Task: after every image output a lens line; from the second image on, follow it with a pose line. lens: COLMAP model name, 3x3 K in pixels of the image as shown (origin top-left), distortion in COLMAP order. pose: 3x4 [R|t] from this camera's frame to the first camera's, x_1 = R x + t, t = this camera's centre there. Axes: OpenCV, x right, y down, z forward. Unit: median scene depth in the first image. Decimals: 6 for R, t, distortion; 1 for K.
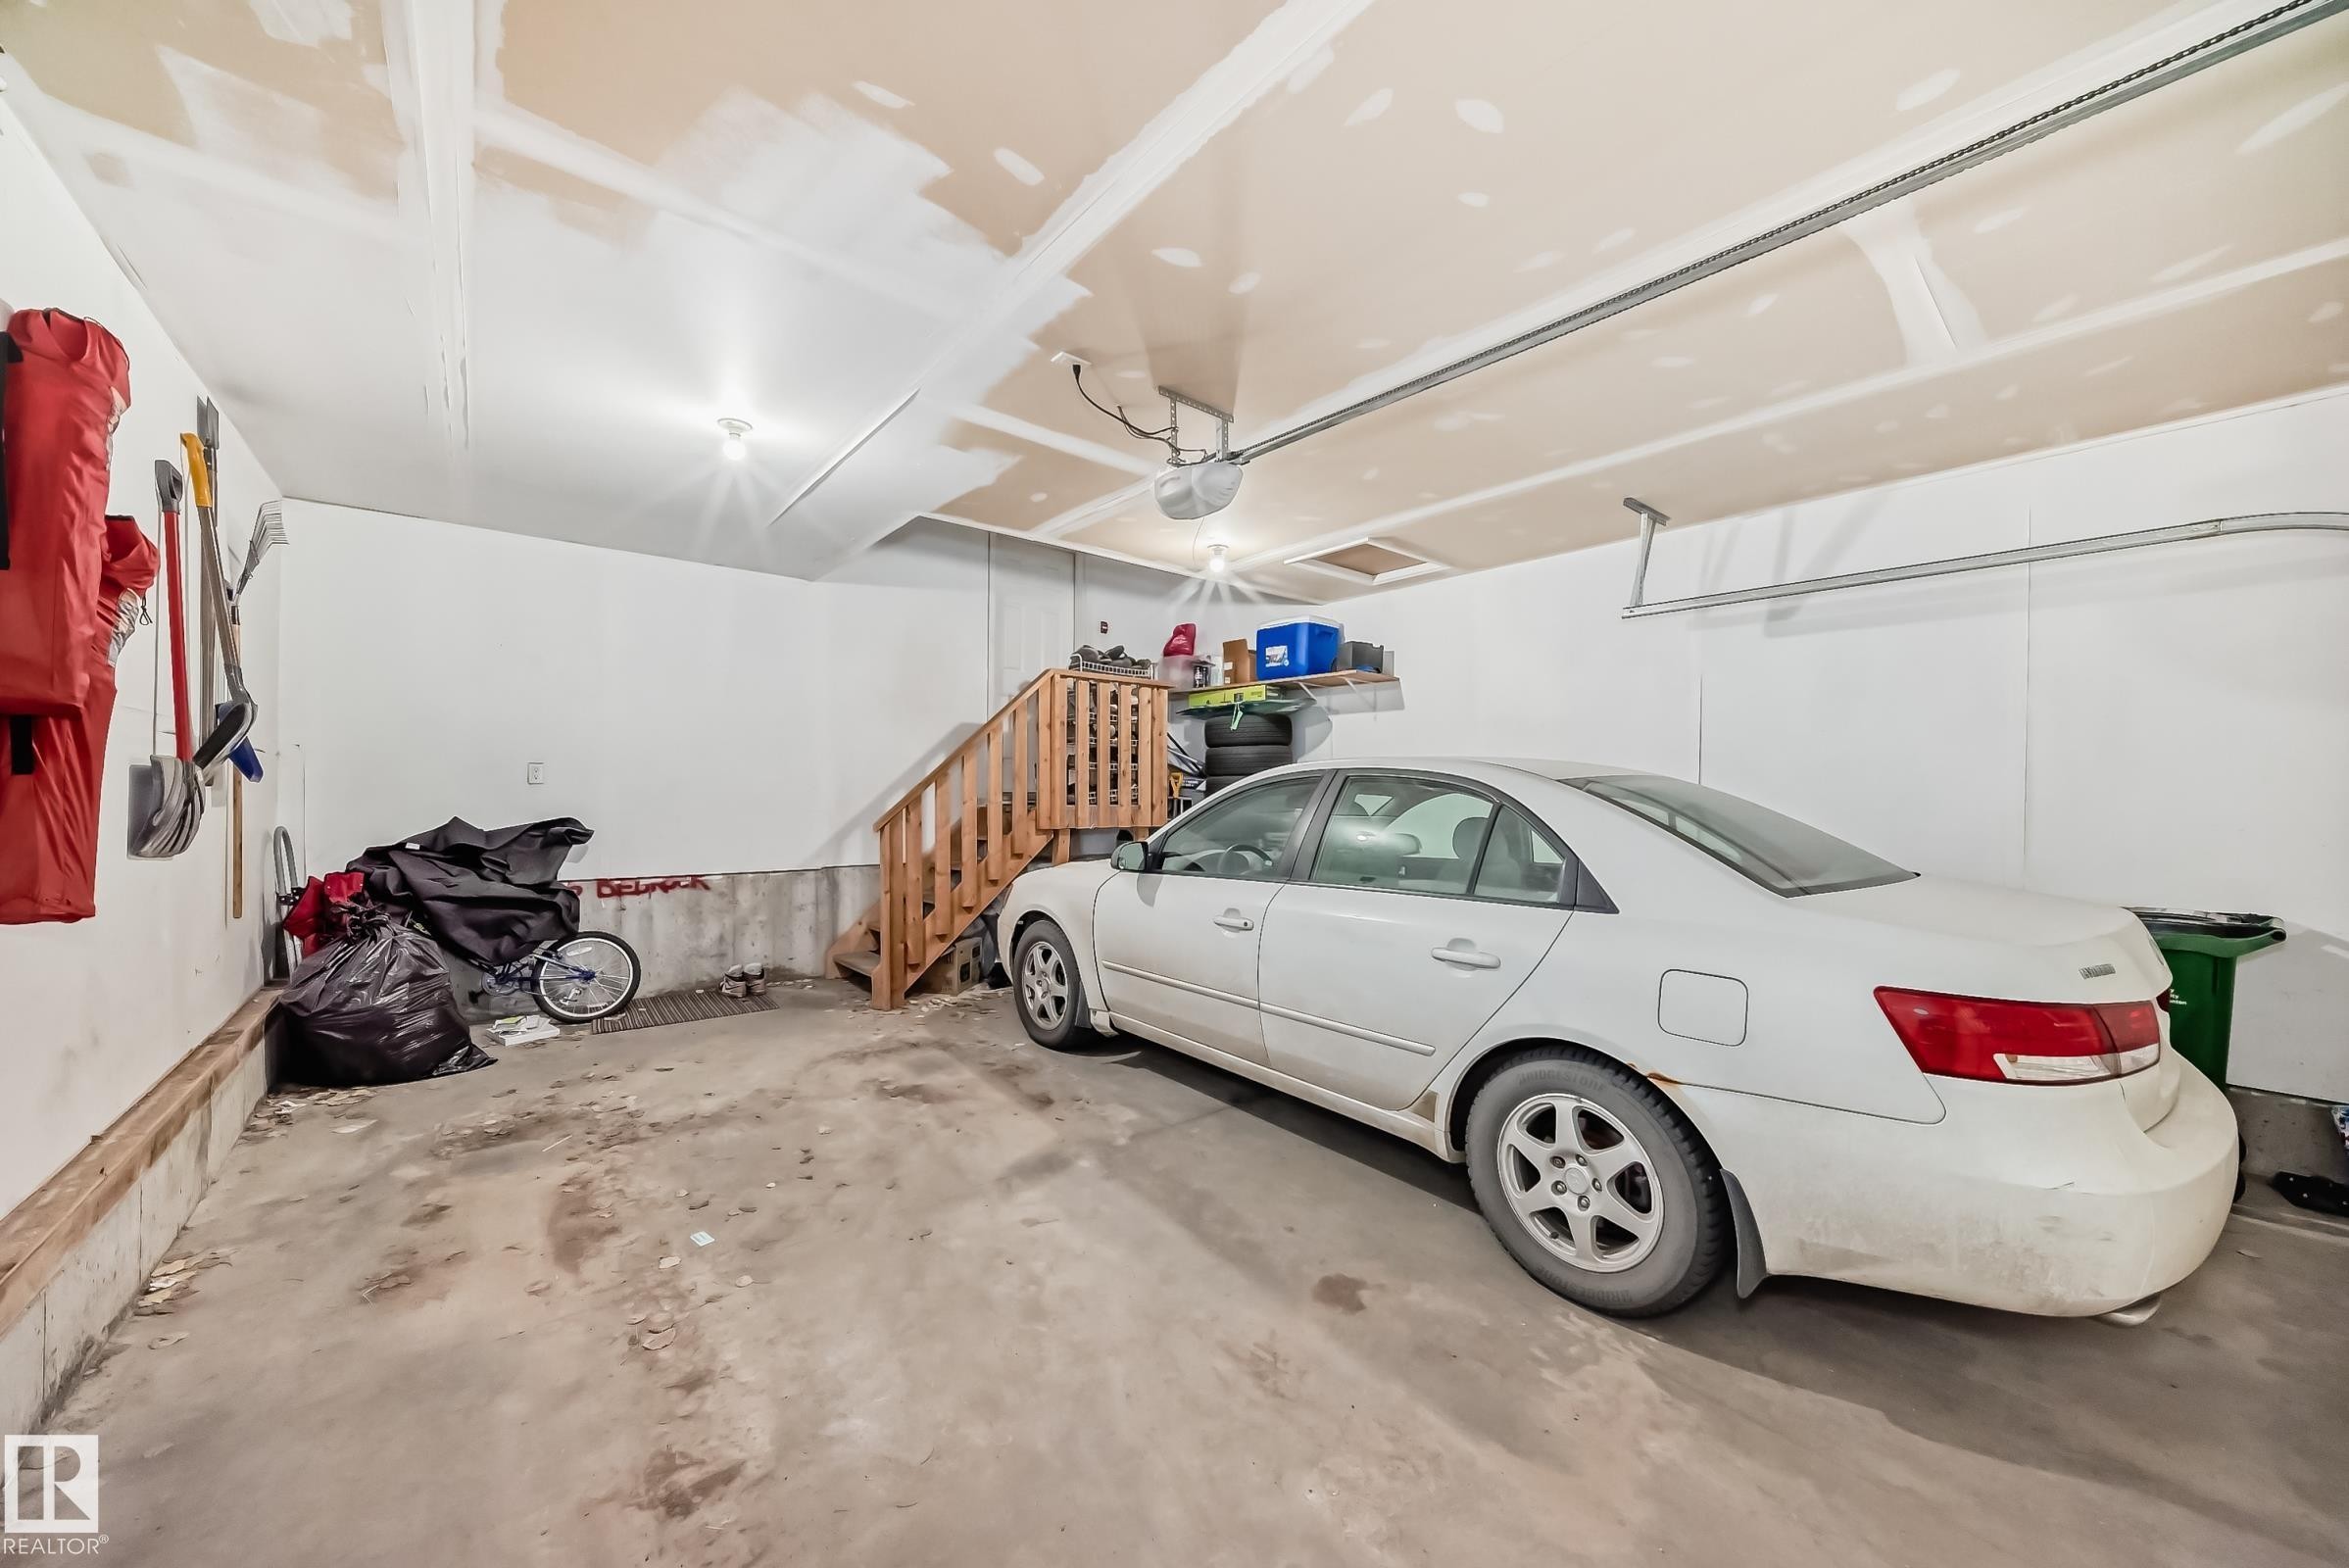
lens RADIAL K [[851.2, 0, 1189.7], [0, 851.2, 790.2], [0, 0, 1]] dist [-0.019641, 0.005311]
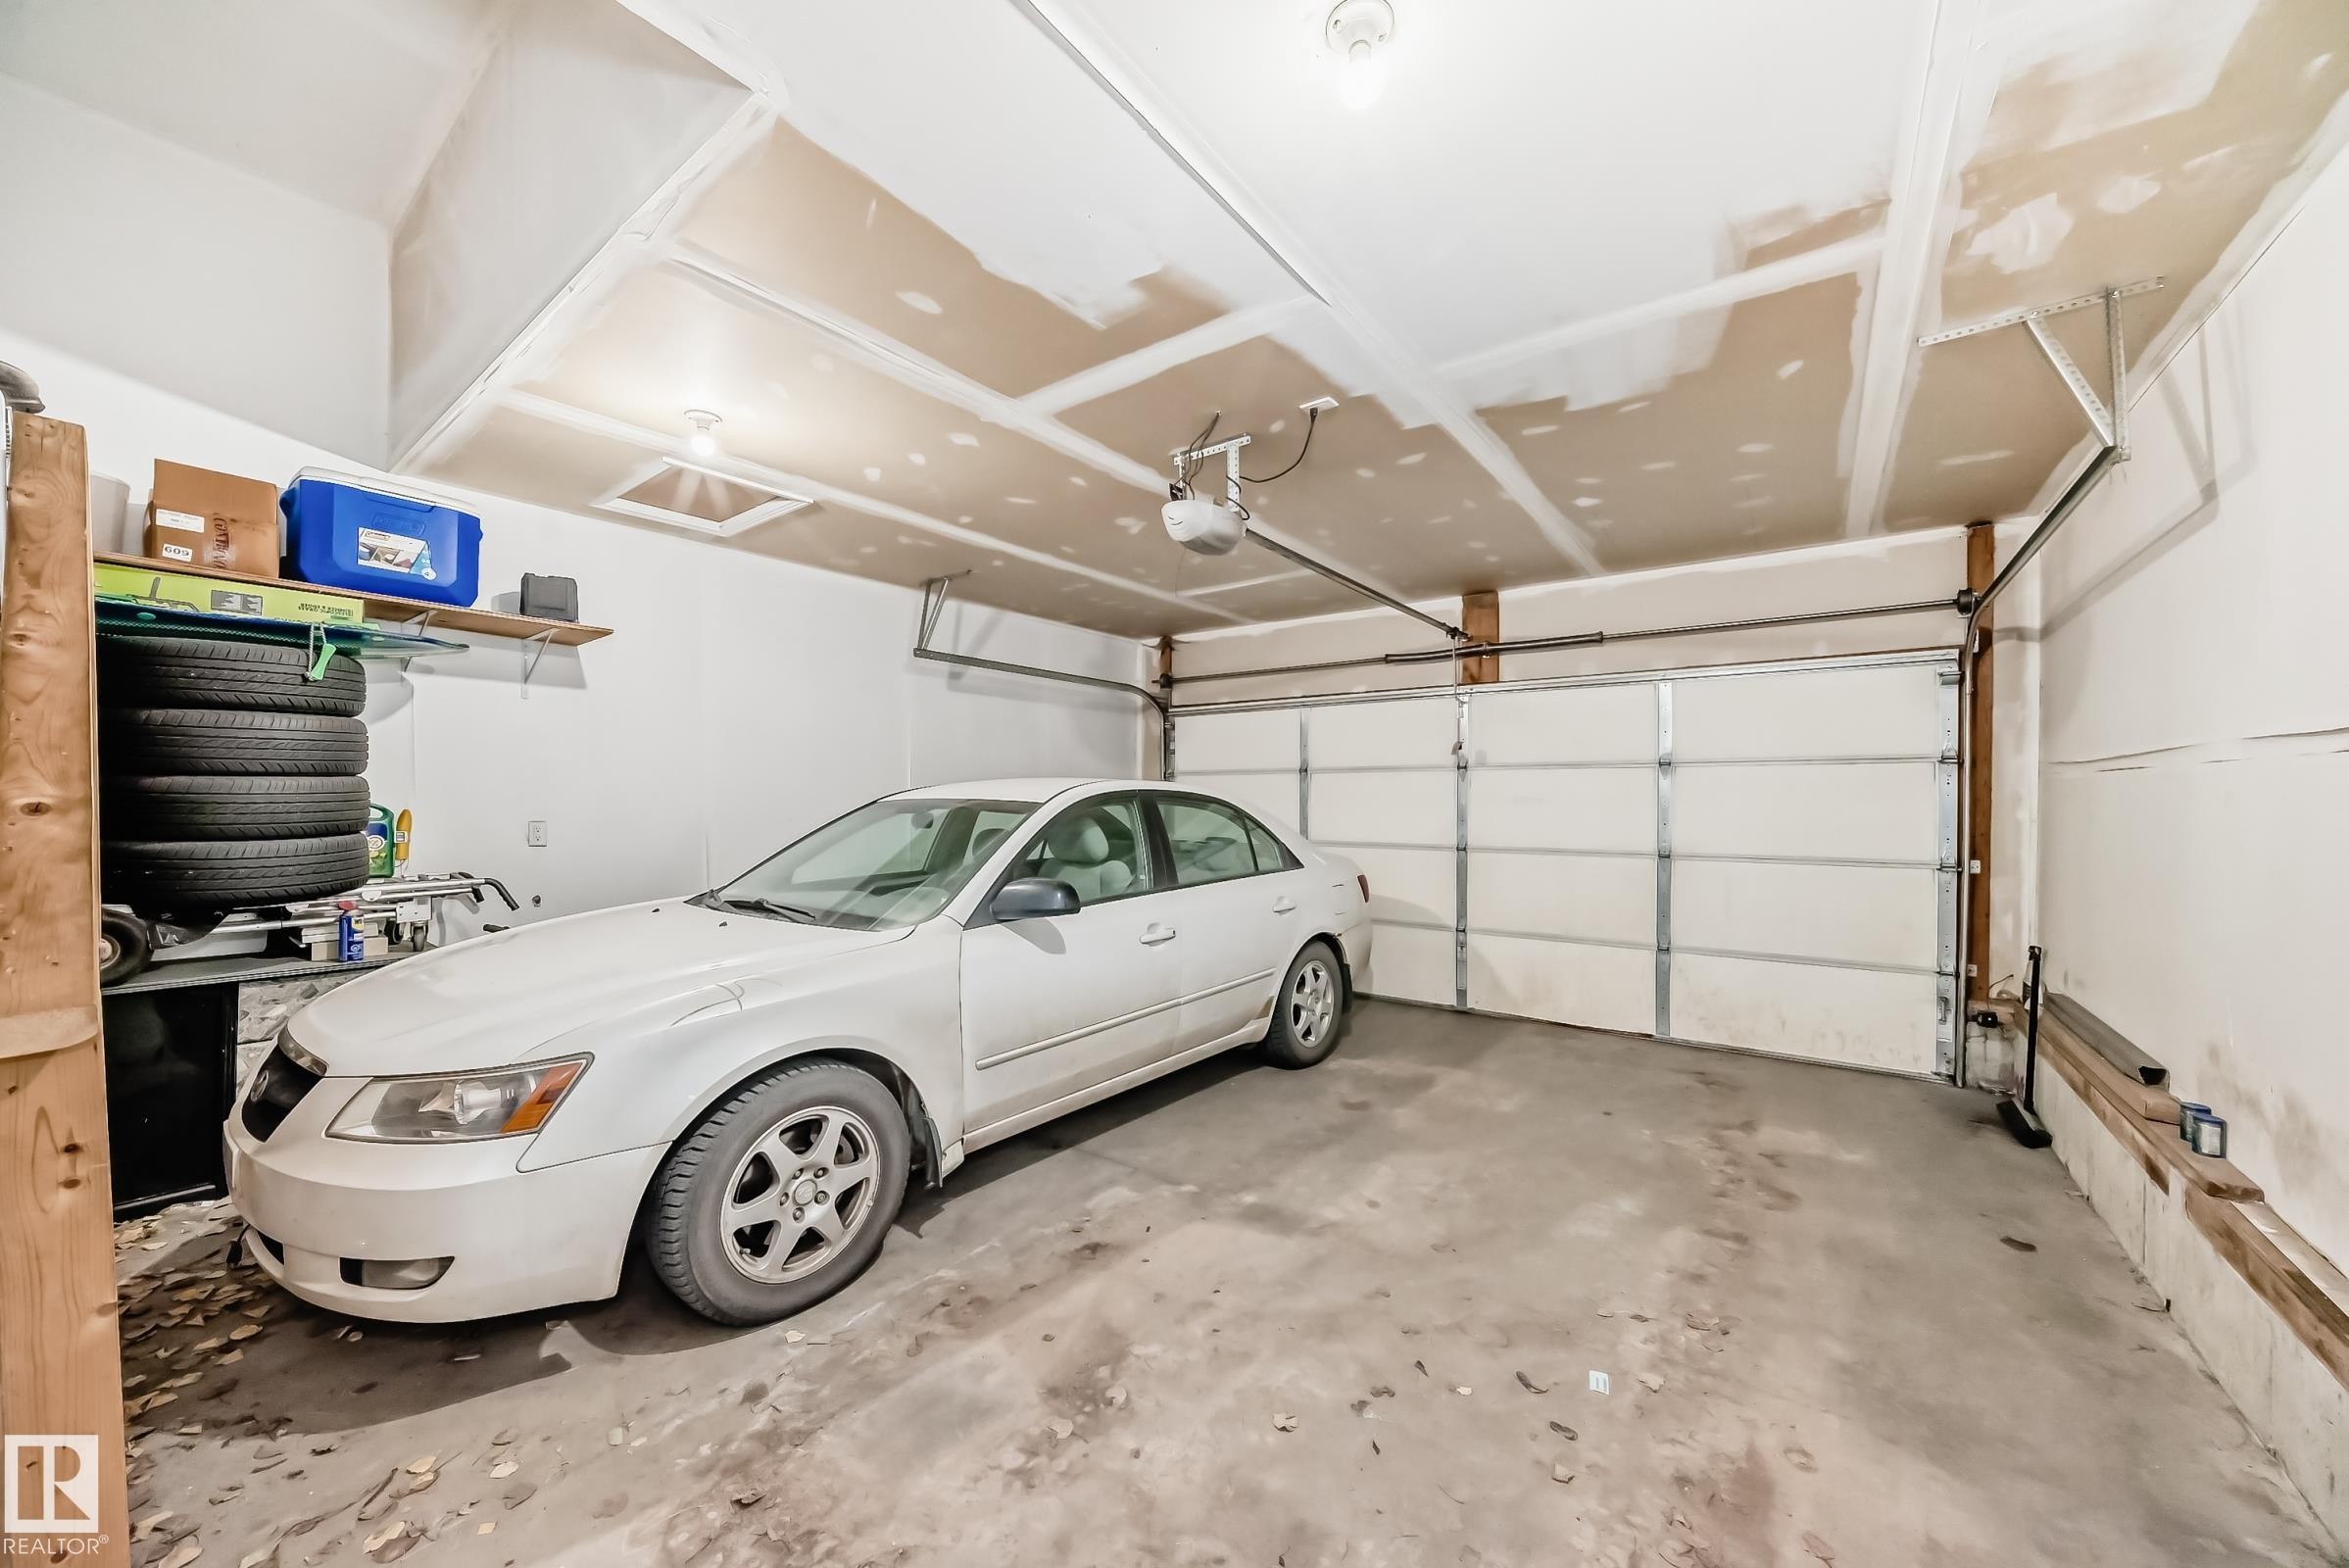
lens RADIAL K [[851.2, 0, 1174.5], [0, 851.2, 797.7], [0, 0, 1]] dist [-0.019641, 0.005311]
pose [[-0.219643, -0.008962, 0.975539, -1.132729], [-0.006732, 0.999948, 0.007670, -0.026852], [-0.975557, -0.004882, -0.219692, 1.406205]]
